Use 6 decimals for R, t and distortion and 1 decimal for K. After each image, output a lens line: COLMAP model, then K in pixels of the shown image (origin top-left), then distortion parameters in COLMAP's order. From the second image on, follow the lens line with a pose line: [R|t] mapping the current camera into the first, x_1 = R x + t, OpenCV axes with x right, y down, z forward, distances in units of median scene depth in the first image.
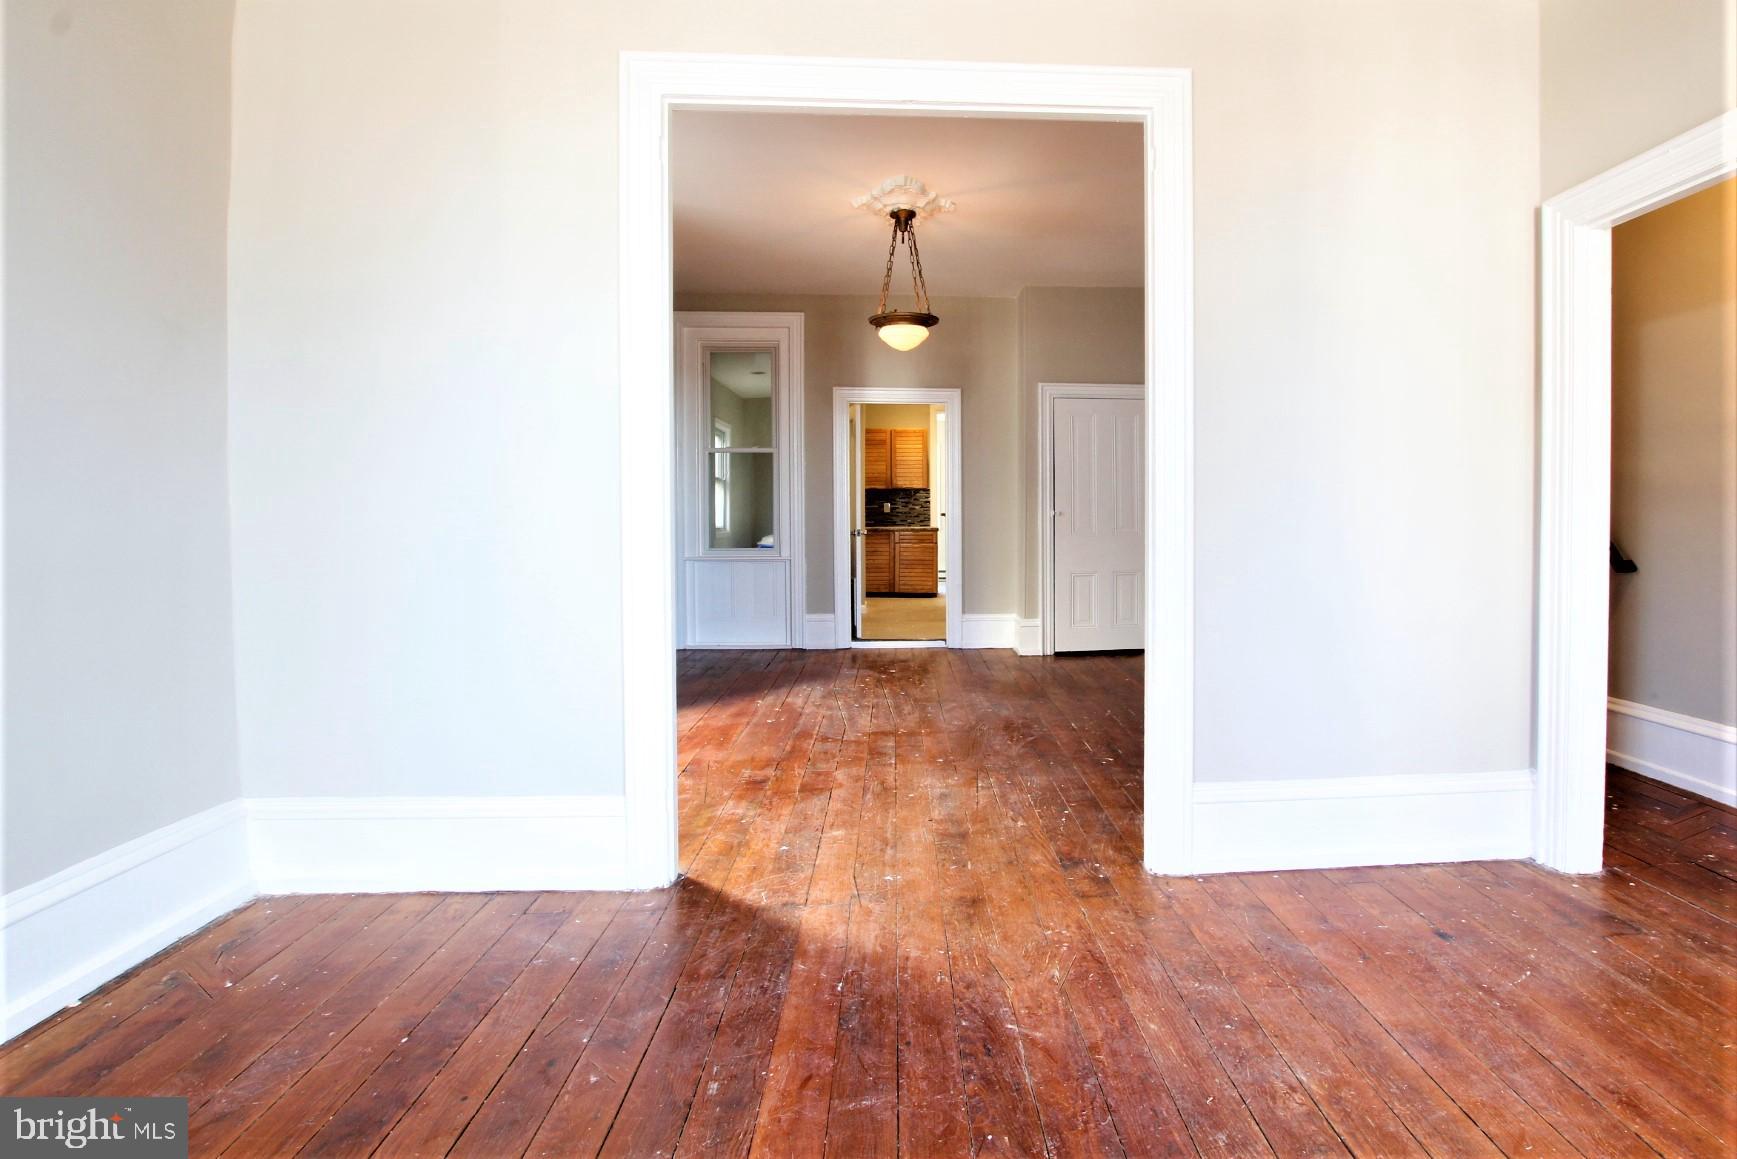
lens RADIAL K [[894.3, 0, 966.9], [0, 894.3, 520.7], [0, 0, 1]] dist [-0.030035, 0.002409]
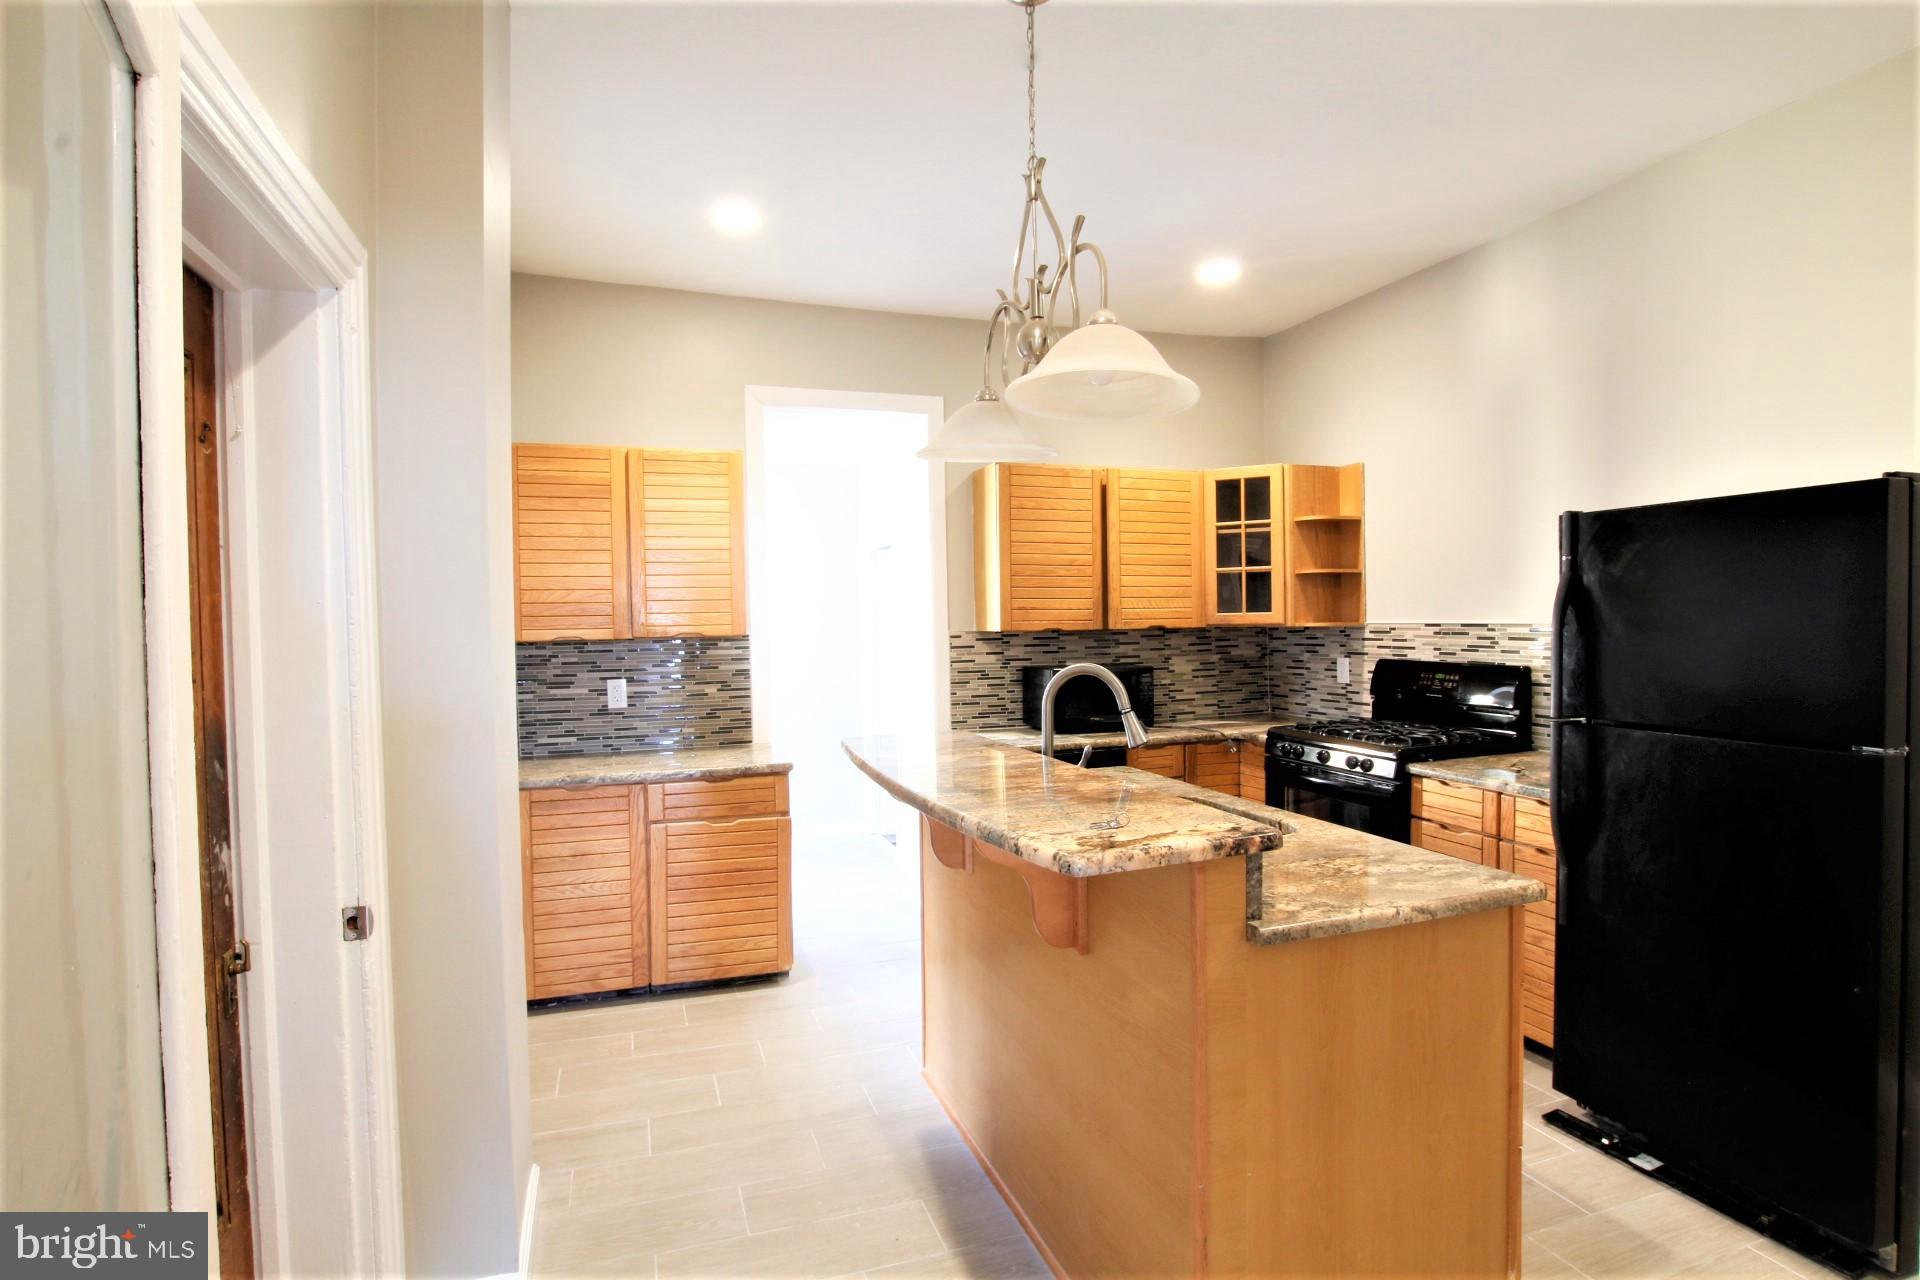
lens RADIAL K [[970.9, 0, 969.0], [0, 970.9, 641.0], [0, 0, 1]] dist [-0.031795, 0.000610]
pose [[0.964481, -0.016663, 0.263624, -0.129817], [0.014287, 0.999838, 0.010927, -0.081062], [-0.263764, -0.006773, 0.964564, 1.396836]]
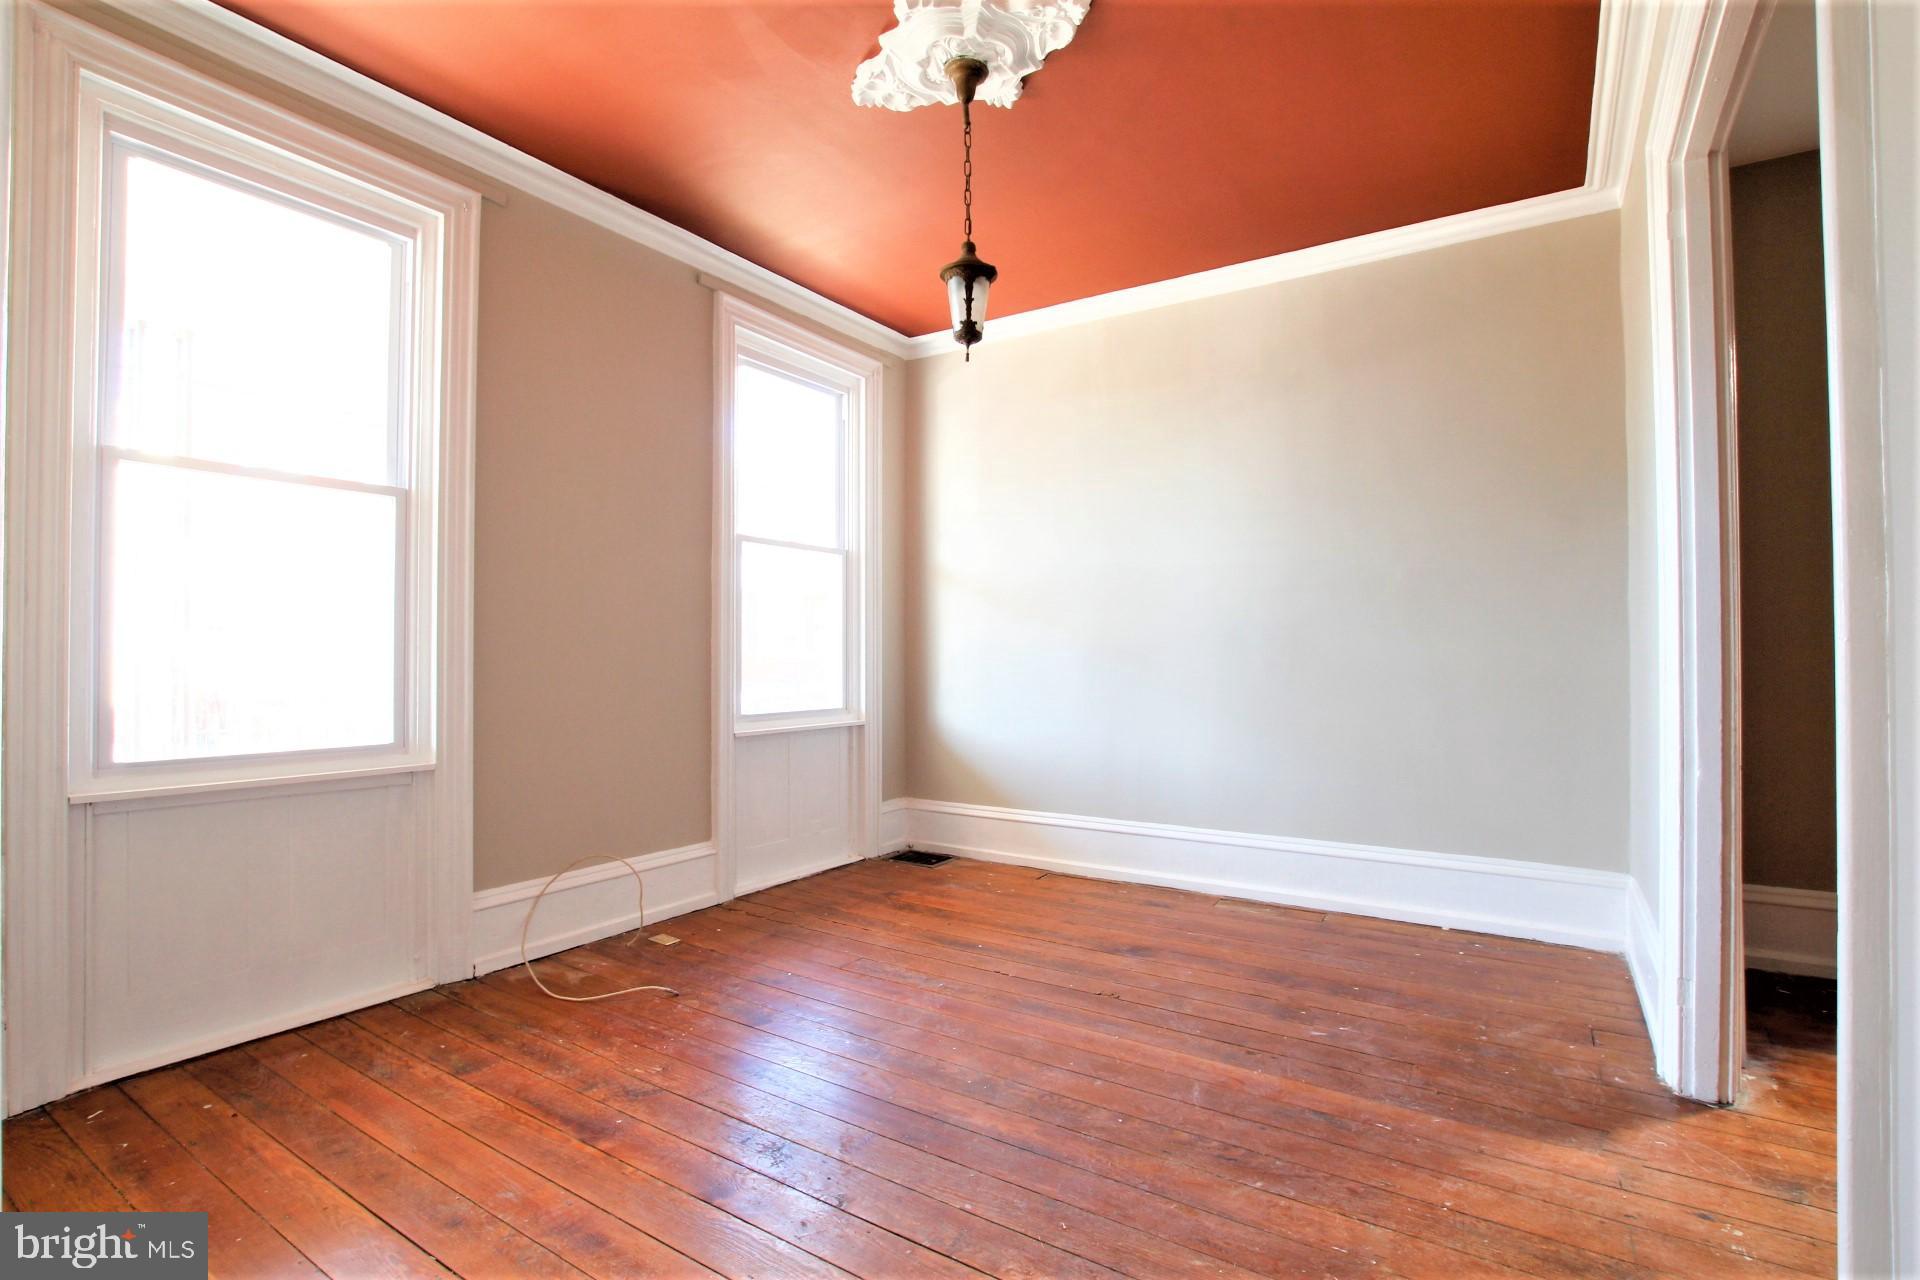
lens RADIAL K [[891.4, 0, 966.6], [0, 891.4, 642.4], [0, 0, 1]] dist [-0.031939, 0.003573]
pose [[-0.601640, -0.005189, -0.798751, 0.393727], [-0.006964, 0.999975, -0.001251, -0.006021], [0.798737, 0.004809, -0.601661, 0.515404]]
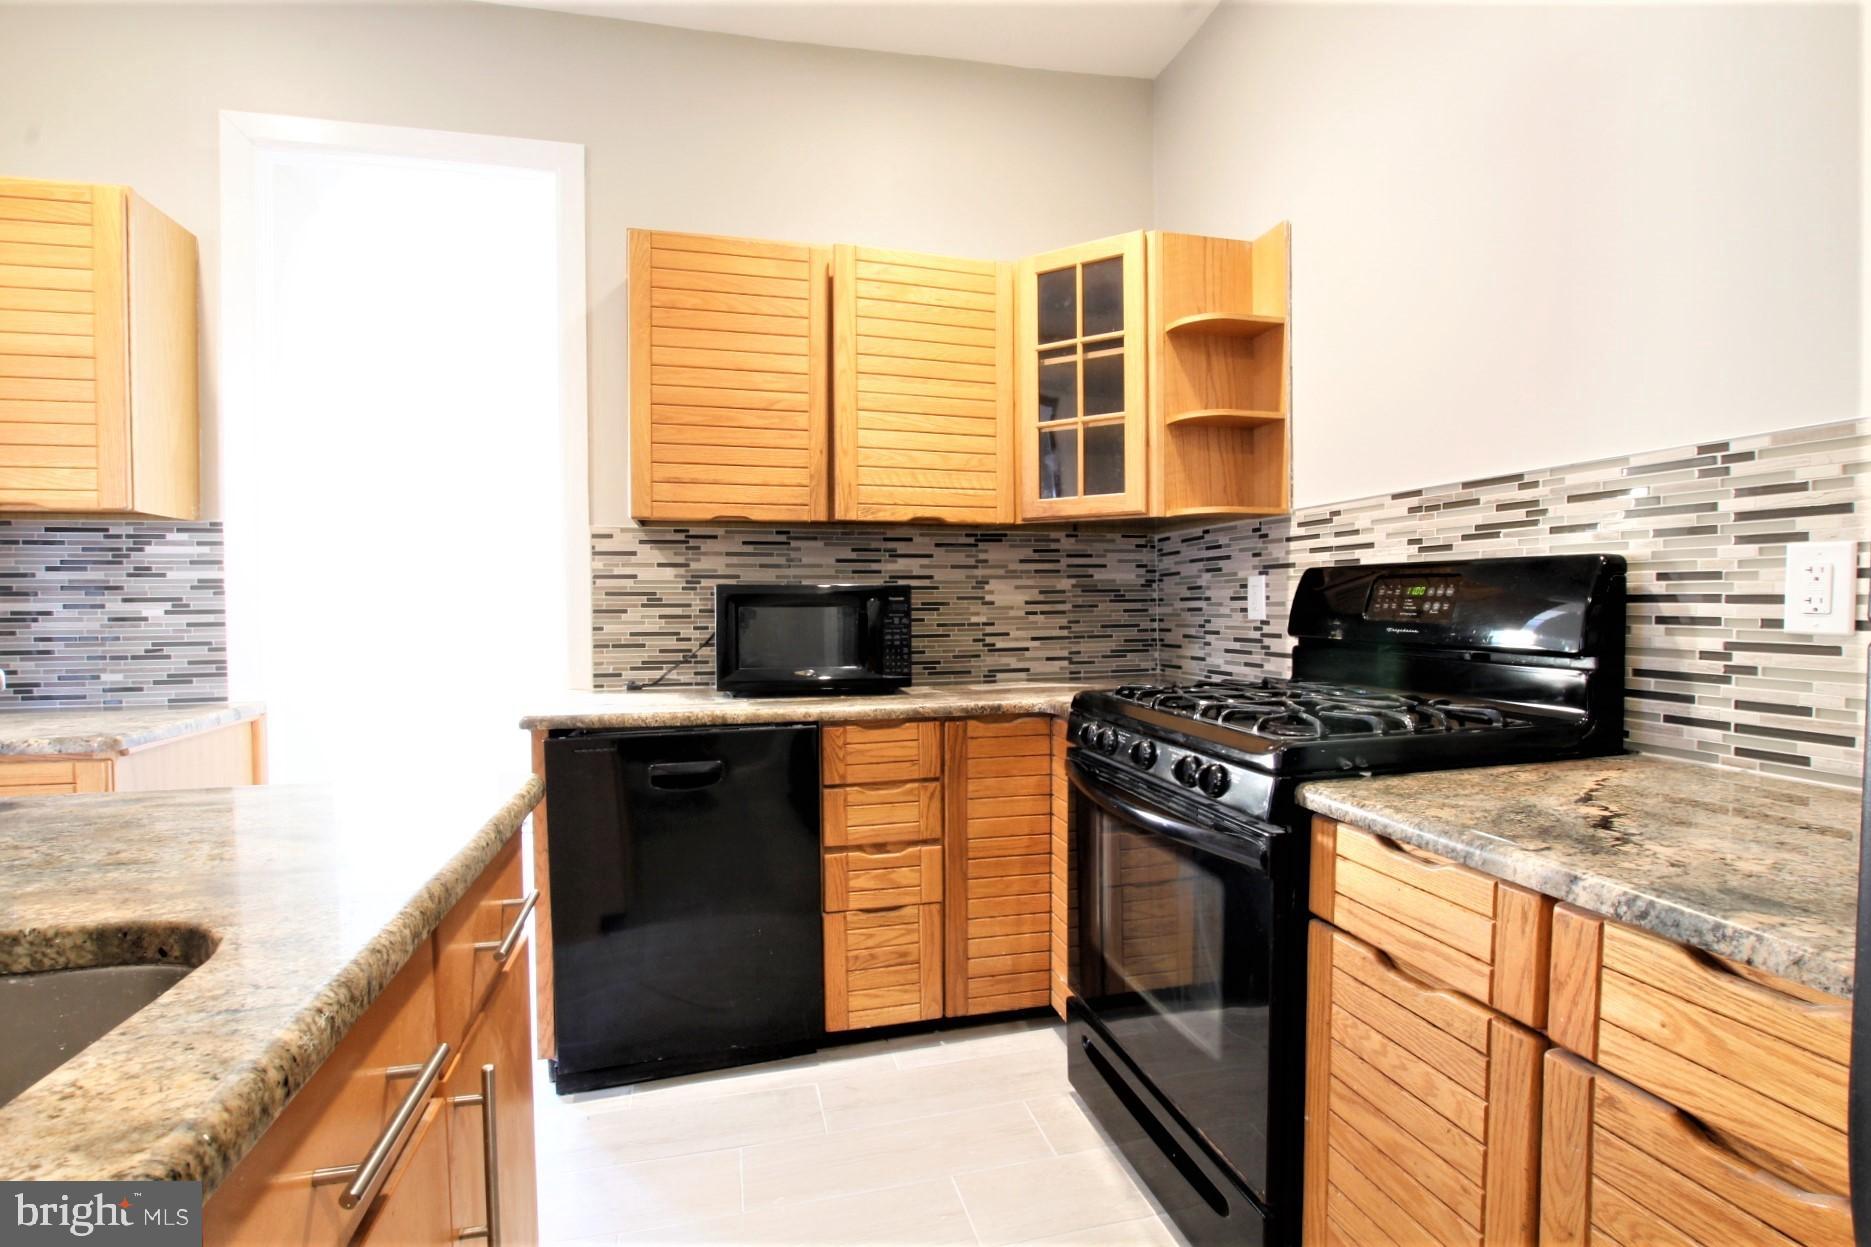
lens RADIAL K [[893.4, 0, 941.7], [0, 893.4, 624.6], [0, 0, 1]] dist [-0.034458, 0.005477]
pose [[0.984471, -0.006860, 0.175414, 0.196550], [0.004035, 0.999856, 0.016456, -0.032636], [-0.175501, -0.015493, 0.984357, 1.736957]]
